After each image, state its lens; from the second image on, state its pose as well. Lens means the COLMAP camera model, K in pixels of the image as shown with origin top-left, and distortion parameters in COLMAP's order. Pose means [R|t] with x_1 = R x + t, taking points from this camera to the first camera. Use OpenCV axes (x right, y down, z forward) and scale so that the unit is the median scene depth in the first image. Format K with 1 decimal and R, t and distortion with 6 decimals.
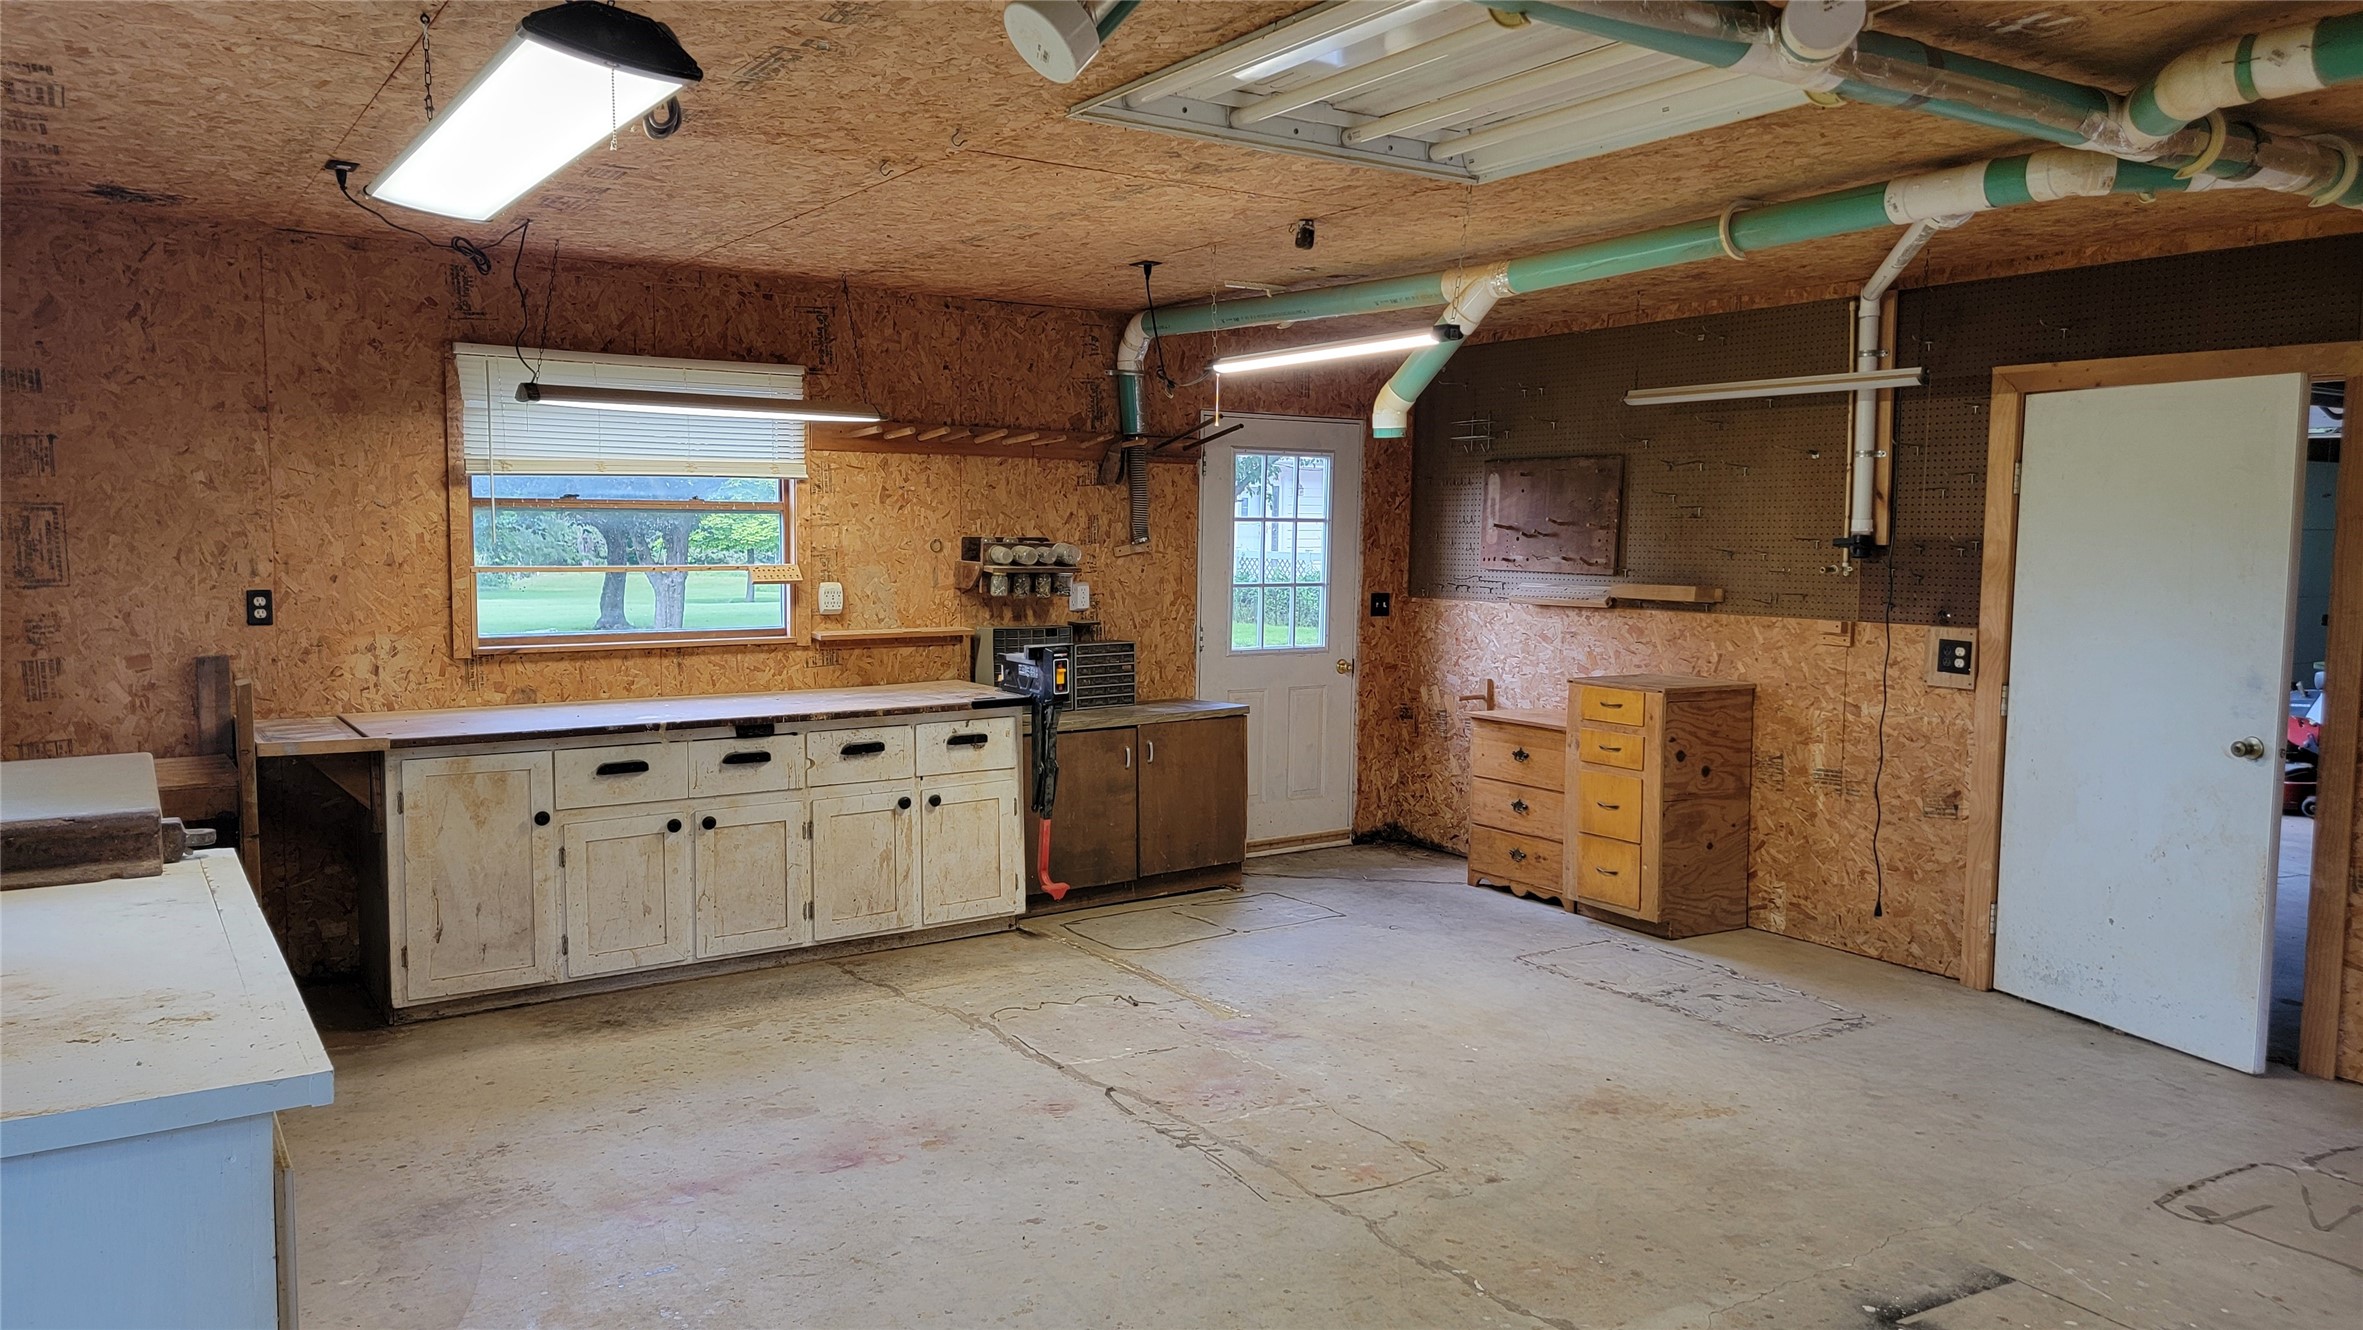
lens RADIAL K [[1630.1, 0, 1180.4], [0, 1630.1, 660.0], [0, 0, 1]] dist [0.066388, -0.006590]
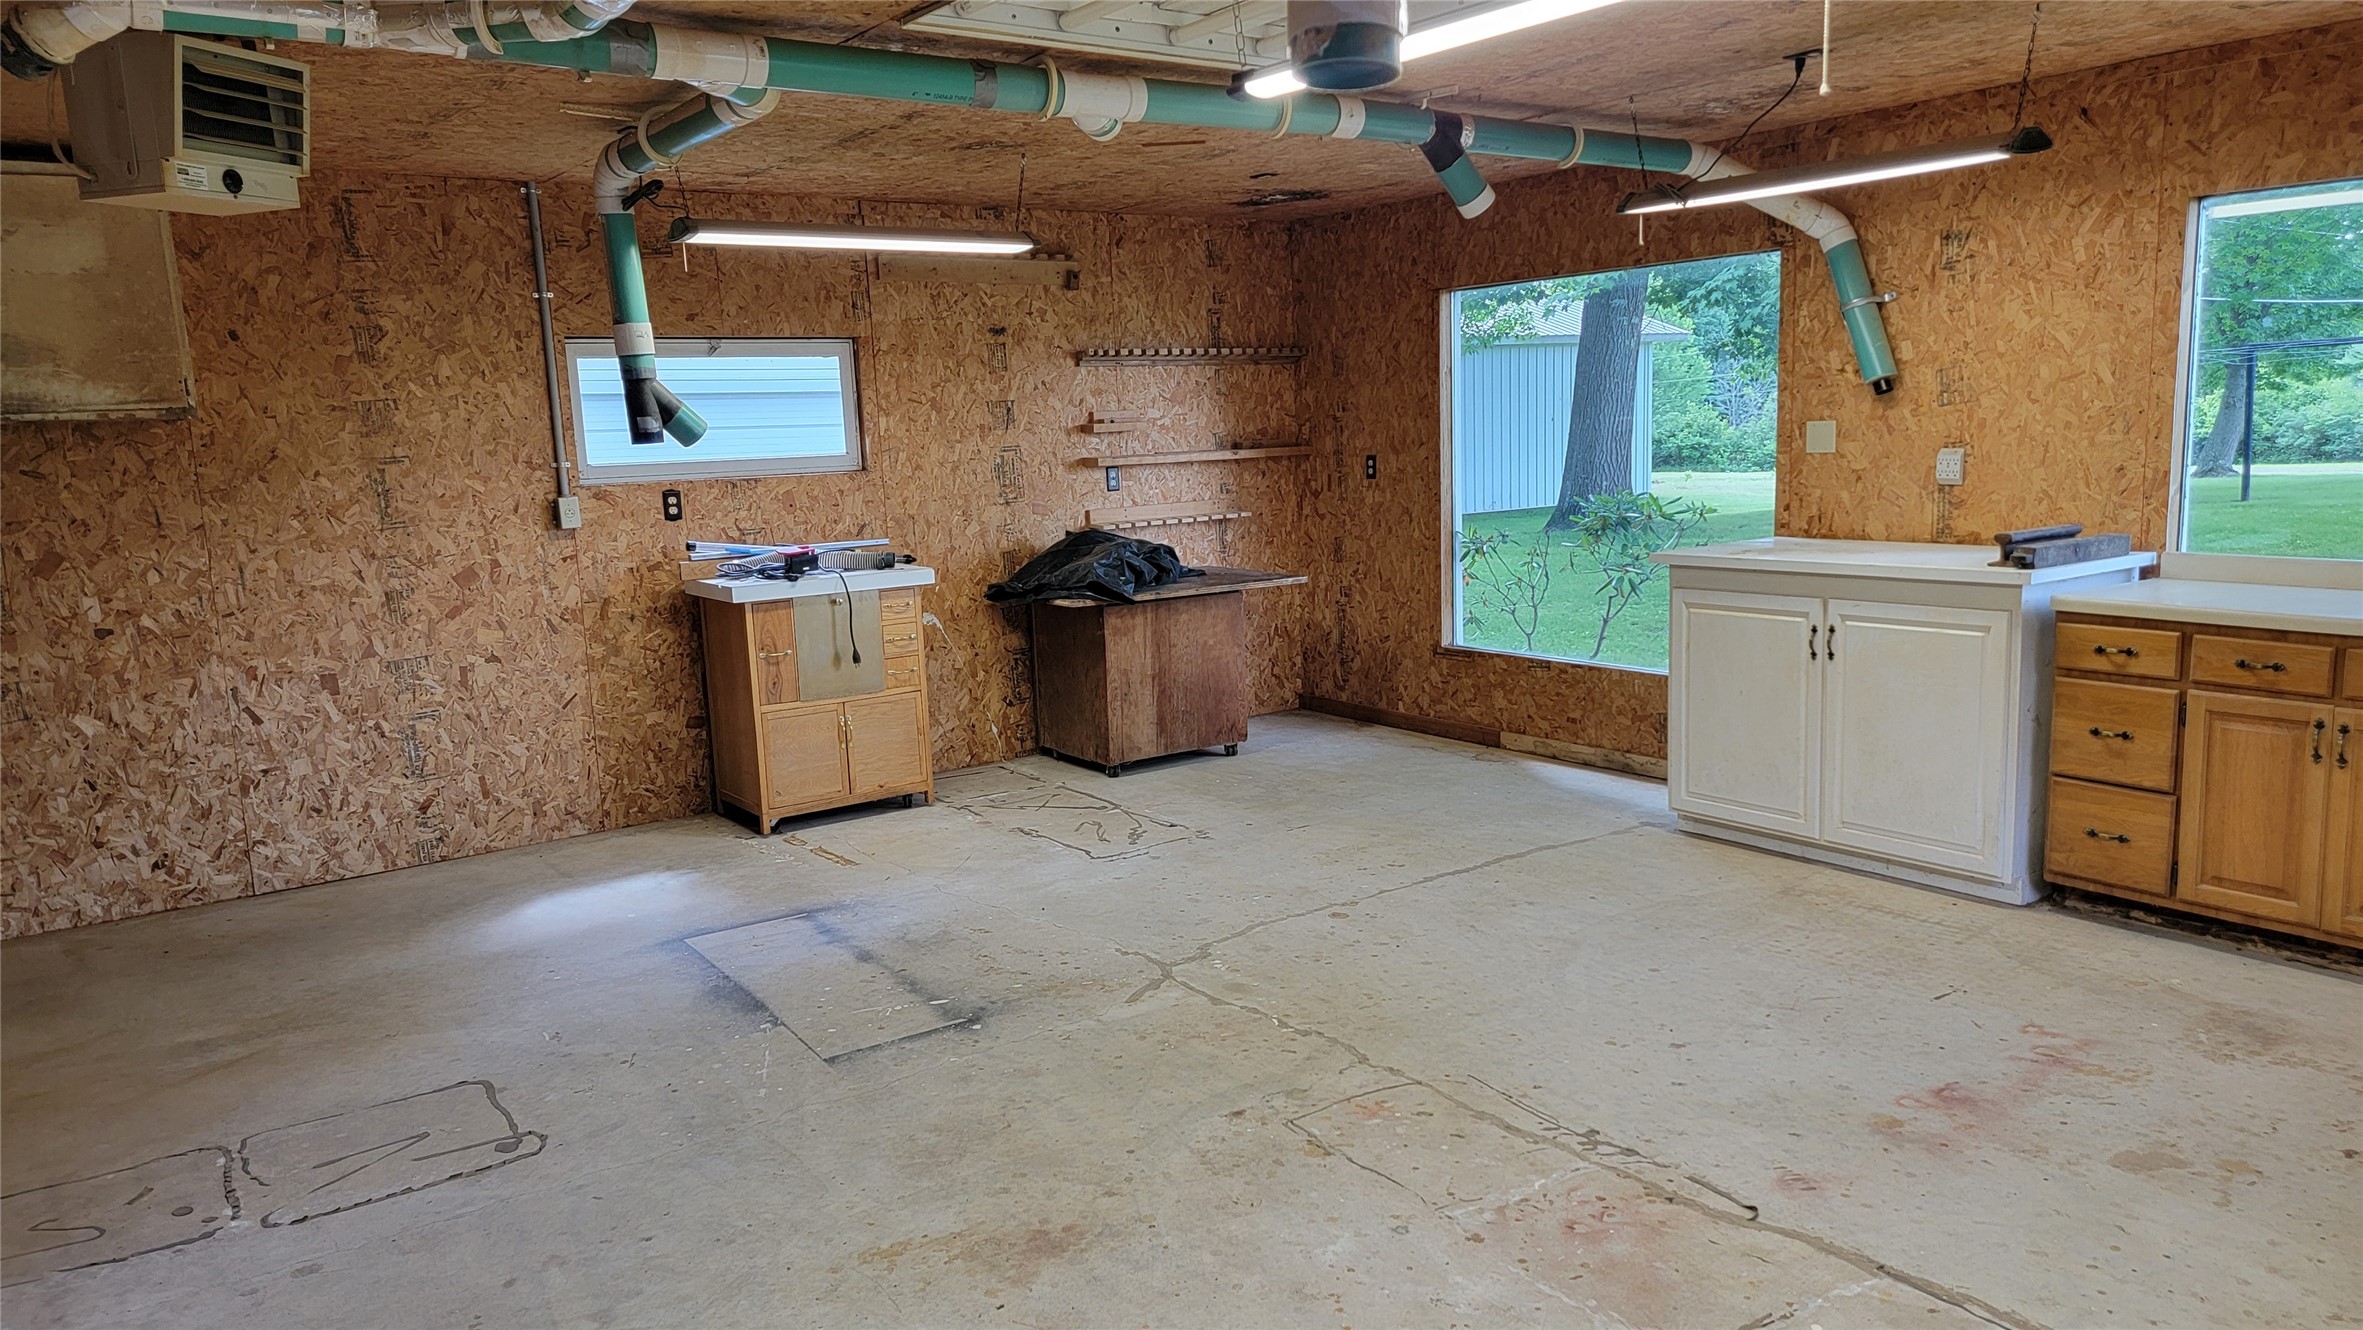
lens RADIAL K [[1630.1, 0, 1182.7], [0, 1630.1, 670.2], [0, 0, 1]] dist [0.066388, -0.006590]
pose [[-0.999092, 0.031314, -0.028901, 0.231366], [0.023543, 0.970943, 0.238150, -0.143963], [0.035518, 0.237254, -0.970798, 1.776376]]
